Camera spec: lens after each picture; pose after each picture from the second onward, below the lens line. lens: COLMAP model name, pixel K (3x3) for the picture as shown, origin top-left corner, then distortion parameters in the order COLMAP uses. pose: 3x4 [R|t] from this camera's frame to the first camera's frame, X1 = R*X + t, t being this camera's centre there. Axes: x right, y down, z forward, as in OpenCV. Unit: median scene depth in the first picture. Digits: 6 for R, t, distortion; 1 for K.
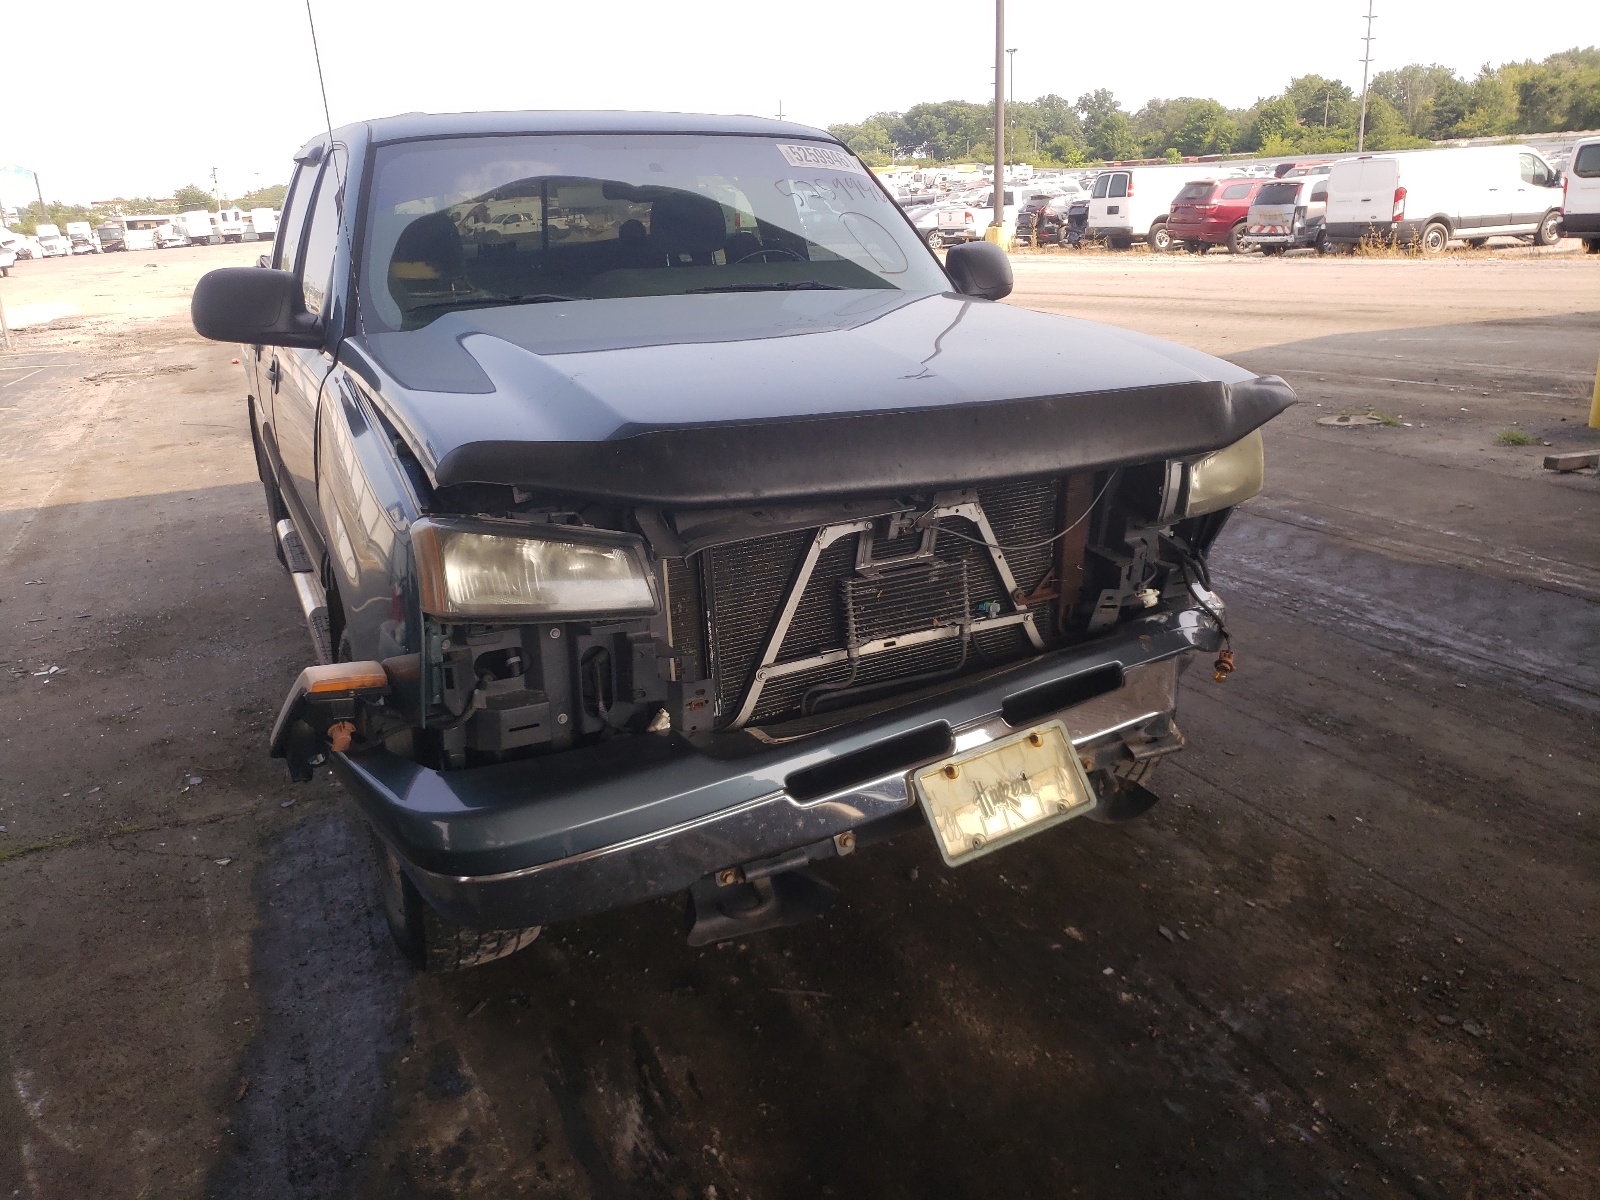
lens RADIAL K [[1237.8, 0, 800.0], [0, 1237.8, 600.0], [0, 0, 1]] dist [0.006209, 0.012455]
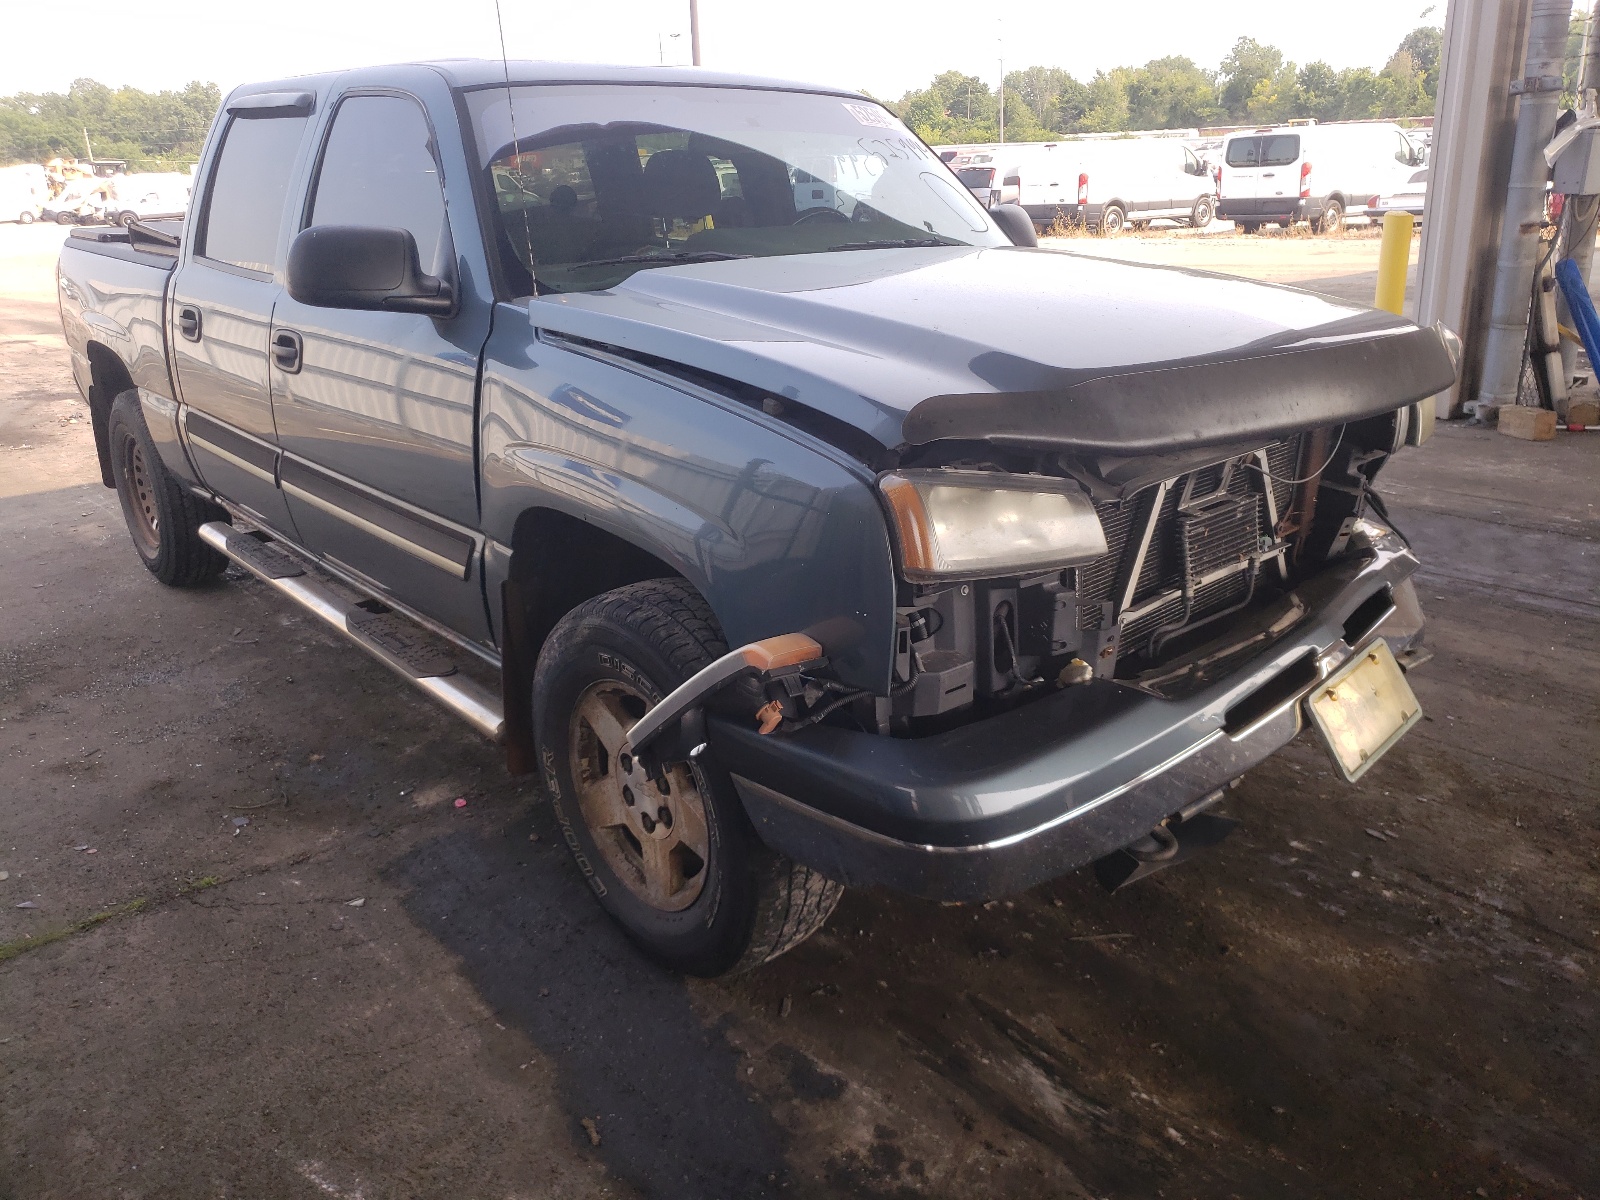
lens RADIAL K [[1237.3, 0, 799.2], [0, 1237.3, 582.6], [0, 0, 1]] dist [0.006135, 0.015541]
pose [[0.961132, -0.074550, 0.265833, -0.331729], [0.074947, 0.997150, 0.008664, 0.001456], [-0.265722, 0.011596, 0.963980, 0.062055]]
